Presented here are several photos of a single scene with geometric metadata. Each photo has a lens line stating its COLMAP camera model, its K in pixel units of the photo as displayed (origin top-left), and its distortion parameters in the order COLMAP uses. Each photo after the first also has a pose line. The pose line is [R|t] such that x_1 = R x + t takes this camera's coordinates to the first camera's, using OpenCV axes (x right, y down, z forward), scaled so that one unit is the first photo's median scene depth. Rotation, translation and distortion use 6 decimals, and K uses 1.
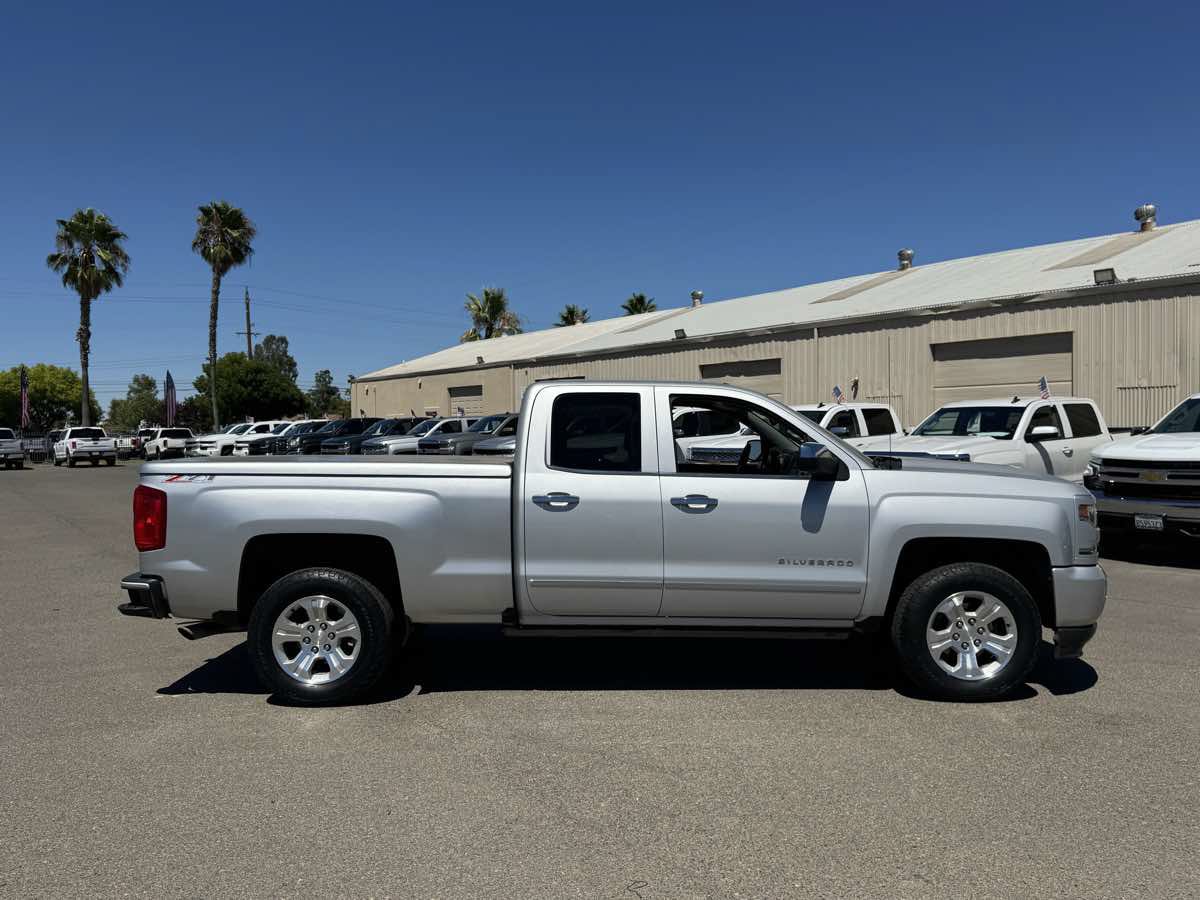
lens RADIAL K [[998.9, 0, 603.6], [0, 998.9, 449.9], [0, 0, 1]] dist [0.176346, -0.338866]
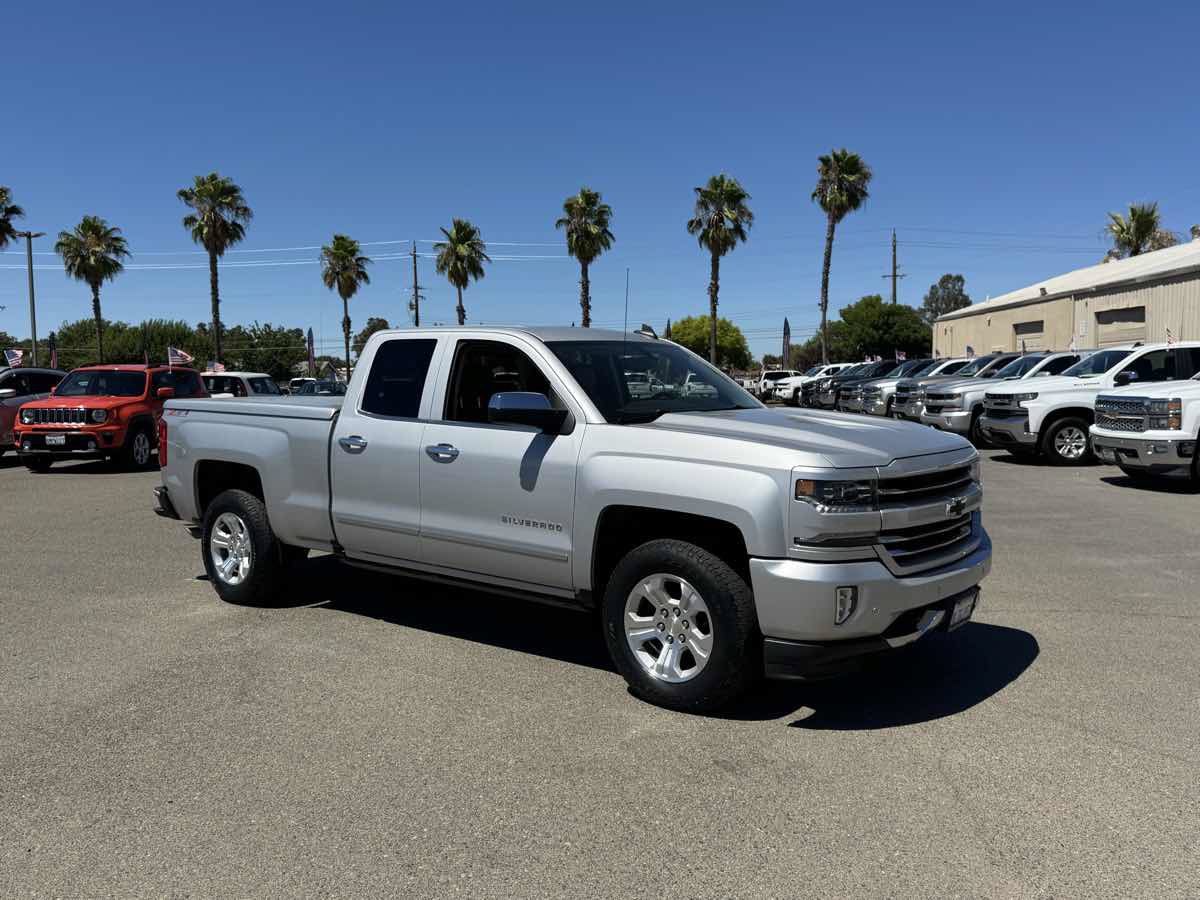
lens RADIAL K [[998.9, 0, 603.6], [0, 998.9, 449.9], [0, 0, 1]] dist [0.176346, -0.338866]
pose [[0.779298, 0.049211, -0.624718, 0.118250], [-0.013042, 0.997969, 0.062345, -0.001683], [0.626518, -0.040438, 0.778358, 0.049048]]
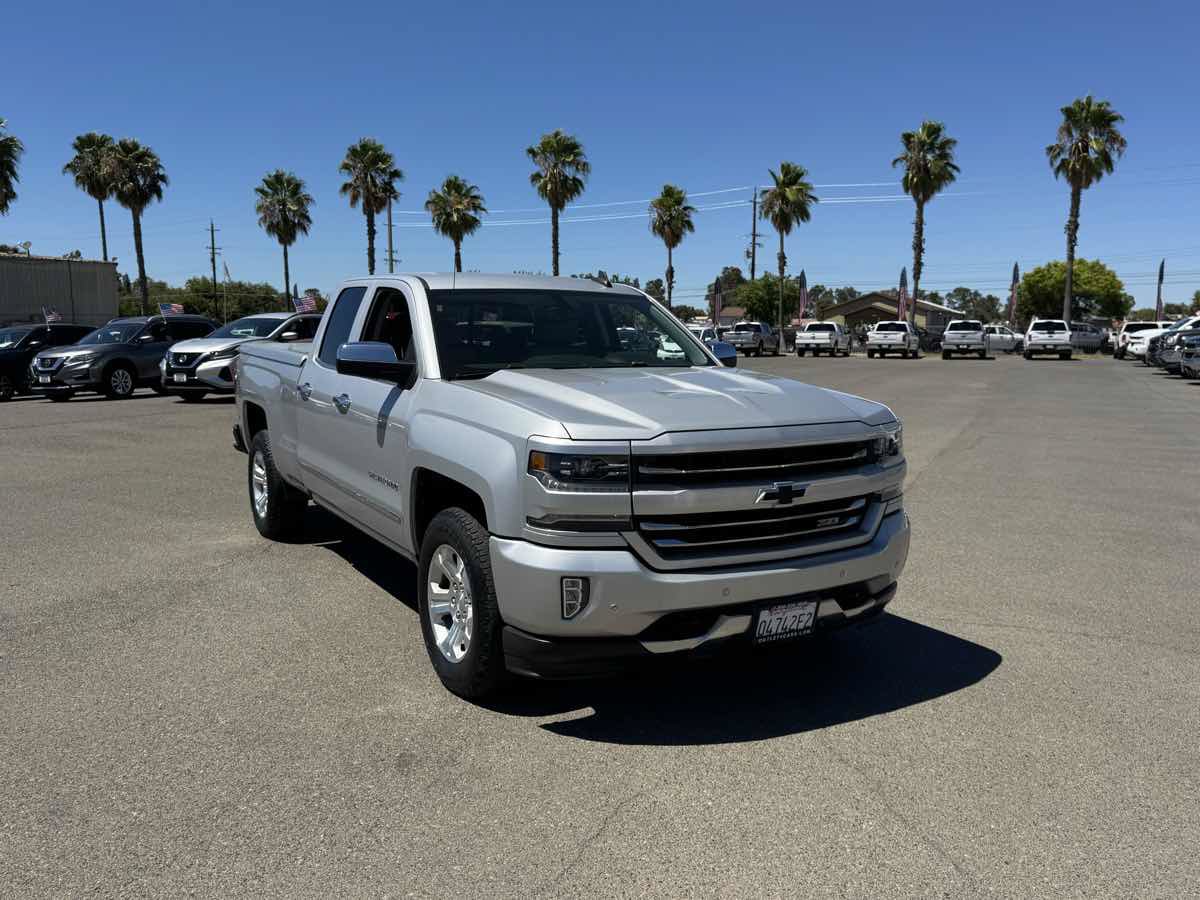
lens RADIAL K [[998.9, 0, 603.6], [0, 998.9, 449.9], [0, 0, 1]] dist [0.176346, -0.338866]
pose [[0.509452, 0.117419, -0.852450, 0.150166], [-0.028319, 0.992398, 0.119772, -0.003485], [0.860033, -0.036878, 0.508905, 0.103841]]
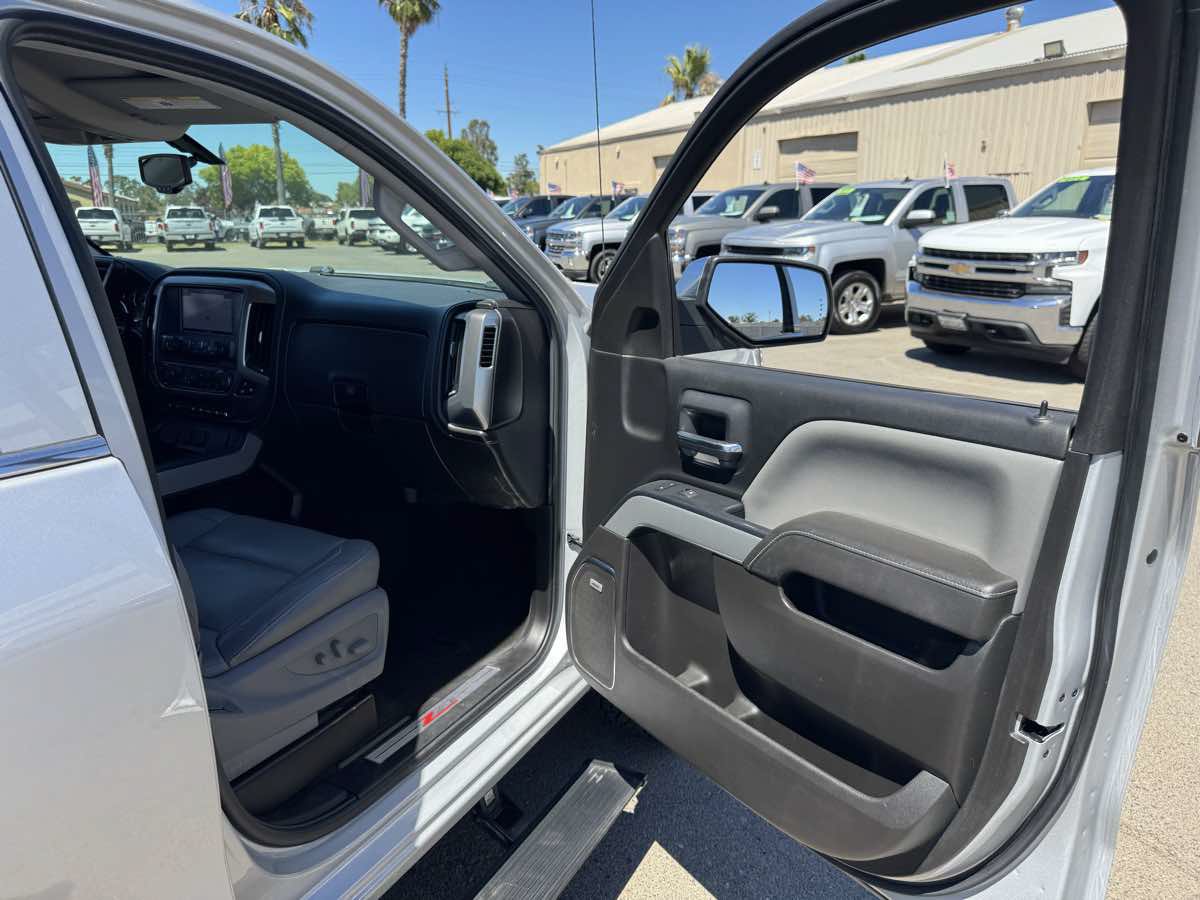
lens RADIAL K [[856.7, 0, 560.9], [0, 856.7, 453.4], [0, 0, 1]] dist [0.009031, -0.004454]
pose [[0.973634, 0.068453, -0.217603, -0.055969], [-0.011670, 0.967612, 0.252171, -0.004106], [0.227818, -0.242983, 0.942899, 0.252663]]
